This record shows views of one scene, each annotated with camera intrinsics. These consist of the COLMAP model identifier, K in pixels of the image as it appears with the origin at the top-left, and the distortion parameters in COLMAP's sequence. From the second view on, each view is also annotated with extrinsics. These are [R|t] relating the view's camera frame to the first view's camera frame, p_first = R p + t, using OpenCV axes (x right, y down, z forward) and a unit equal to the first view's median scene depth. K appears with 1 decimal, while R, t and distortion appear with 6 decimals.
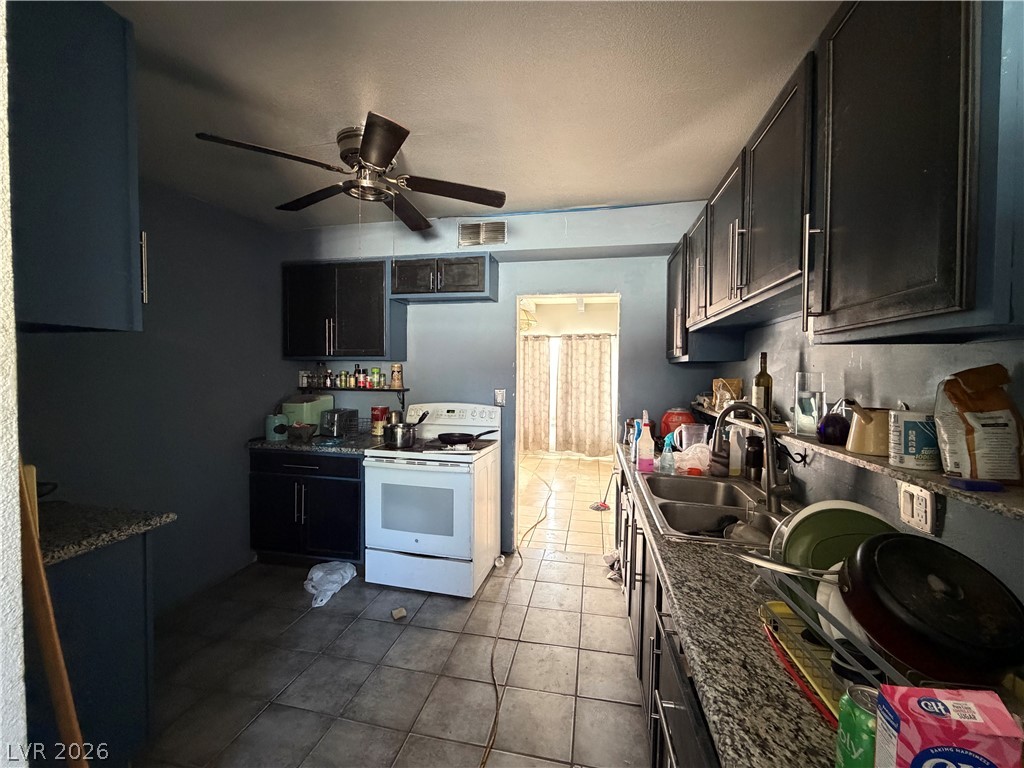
lens RADIAL K [[407.9, 0, 510.5], [0, 407.9, 382.3], [0, 0, 1]] dist [0.000826, -0.000081]
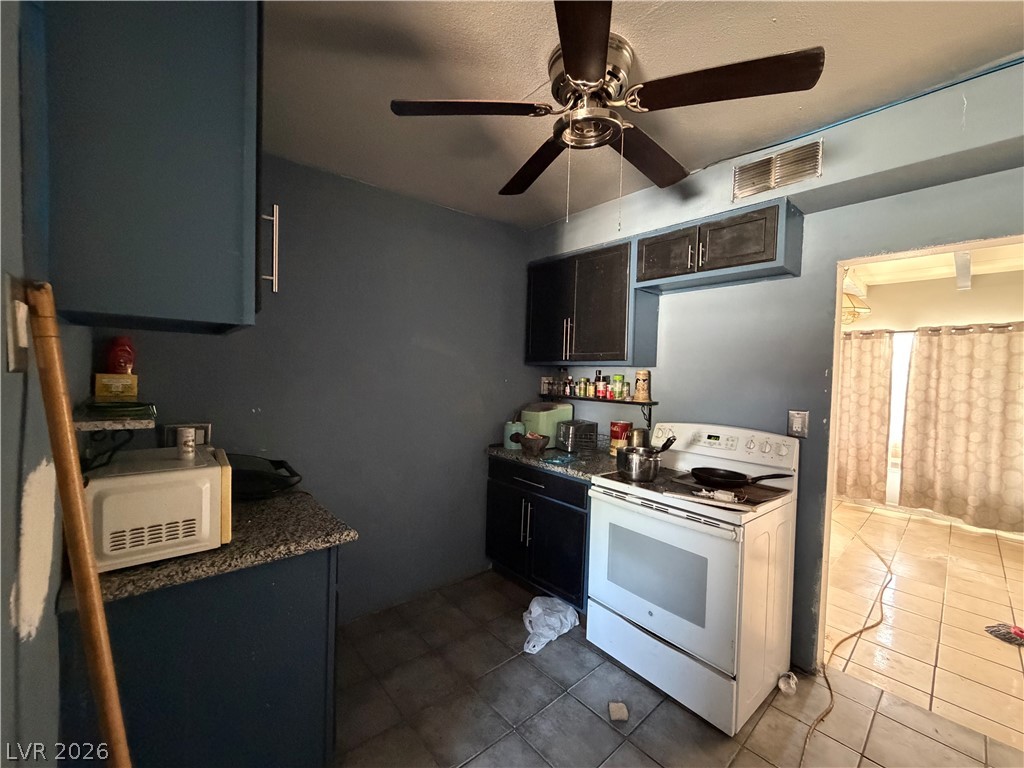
lens RADIAL K [[407.9, 0, 514.7], [0, 407.9, 386.7], [0, 0, 1]] dist [0.000826, -0.000081]
pose [[0.803479, 0.031937, -0.594475, -0.004929], [-0.035823, 0.999344, 0.005271, -0.009196], [0.594254, 0.017061, 0.804096, 0.233746]]
